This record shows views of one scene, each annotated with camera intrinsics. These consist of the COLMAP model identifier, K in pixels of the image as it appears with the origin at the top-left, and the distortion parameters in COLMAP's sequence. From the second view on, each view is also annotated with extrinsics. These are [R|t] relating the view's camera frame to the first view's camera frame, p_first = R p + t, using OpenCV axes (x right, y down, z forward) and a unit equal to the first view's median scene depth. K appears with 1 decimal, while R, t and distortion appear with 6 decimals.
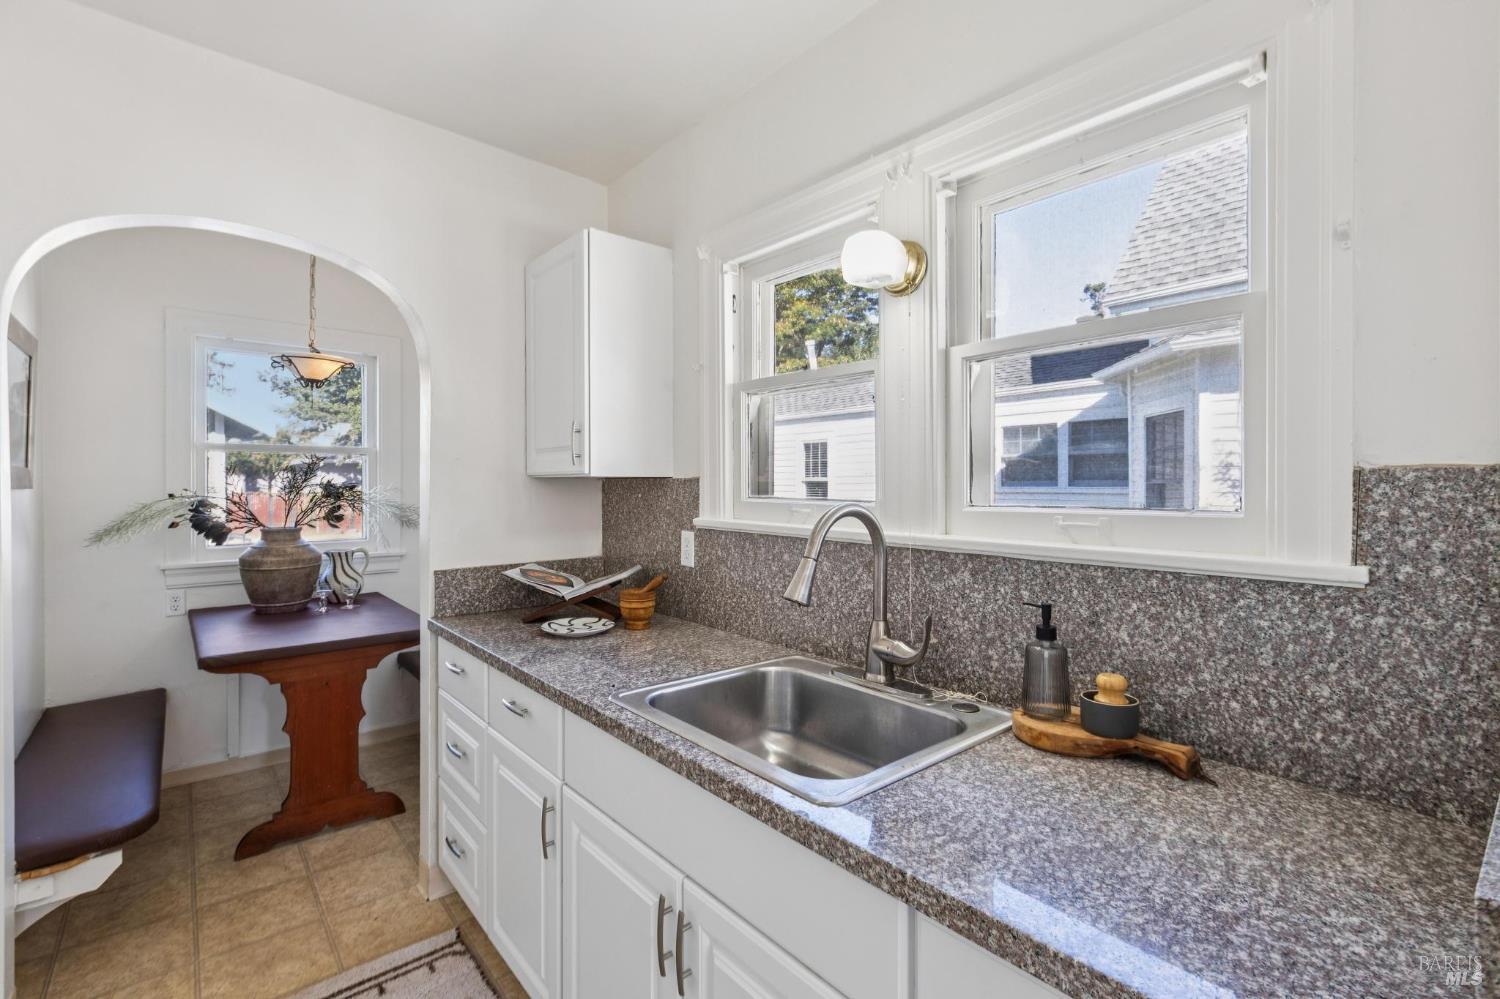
lens RADIAL K [[671.9, 0, 753.5], [0, 671.9, 492.5], [0, 0, 1]] dist [0.002073, -0.002308]
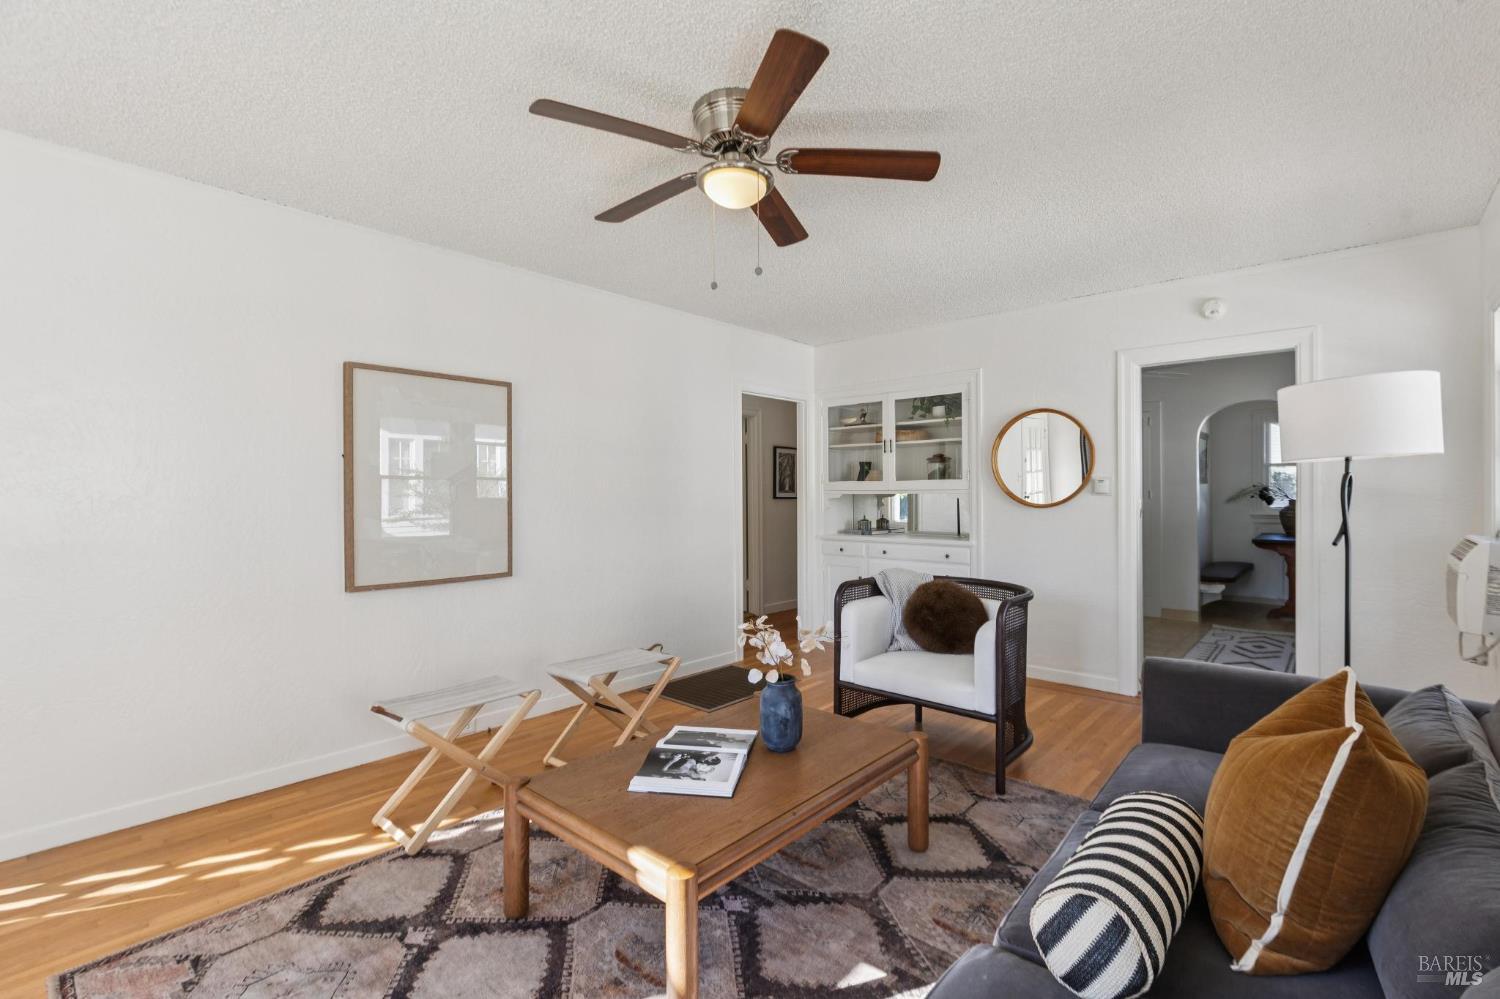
lens RADIAL K [[671.9, 0, 754.5], [0, 671.9, 499.0], [0, 0, 1]] dist [0.002073, -0.002308]
pose [[0.130802, 0.006781, -0.991385, 1.410067], [0.004267, 0.999963, 0.007403, 0.028575], [0.991399, -0.005199, 0.130768, -1.206335]]
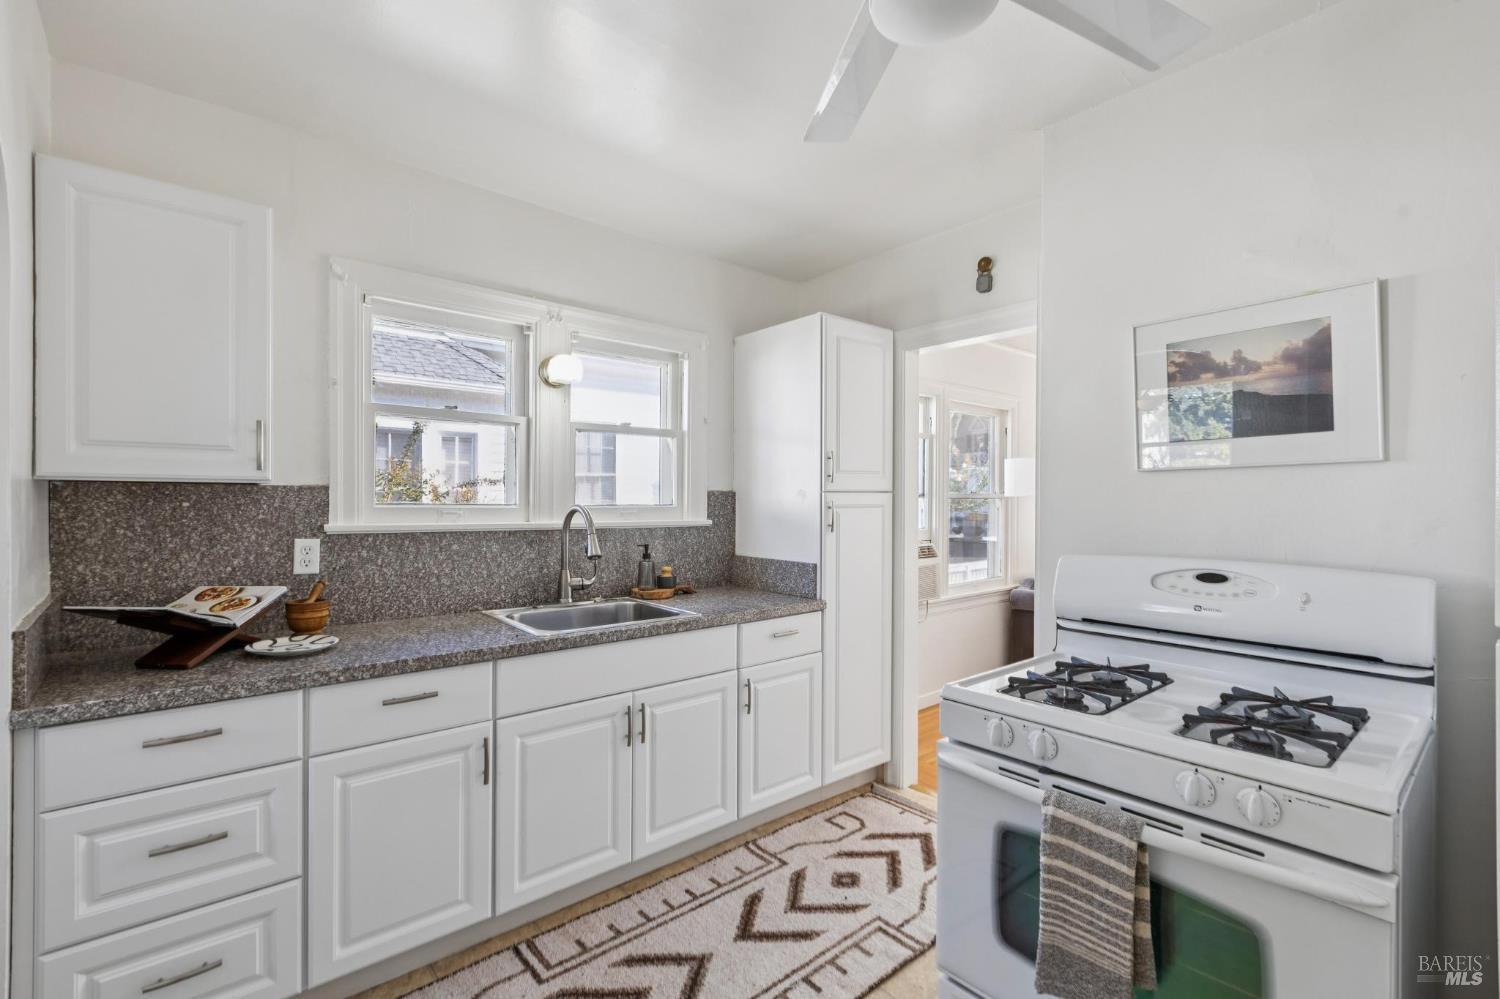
lens RADIAL K [[671.9, 0, 748.7], [0, 671.9, 495.9], [0, 0, 1]] dist [0.002073, -0.002308]
pose [[0.002217, -0.000727, 0.999997, -0.873570], [0.001169, 0.999999, 0.000724, -0.004945], [-0.999997, 0.001167, 0.002218, 0.272089]]
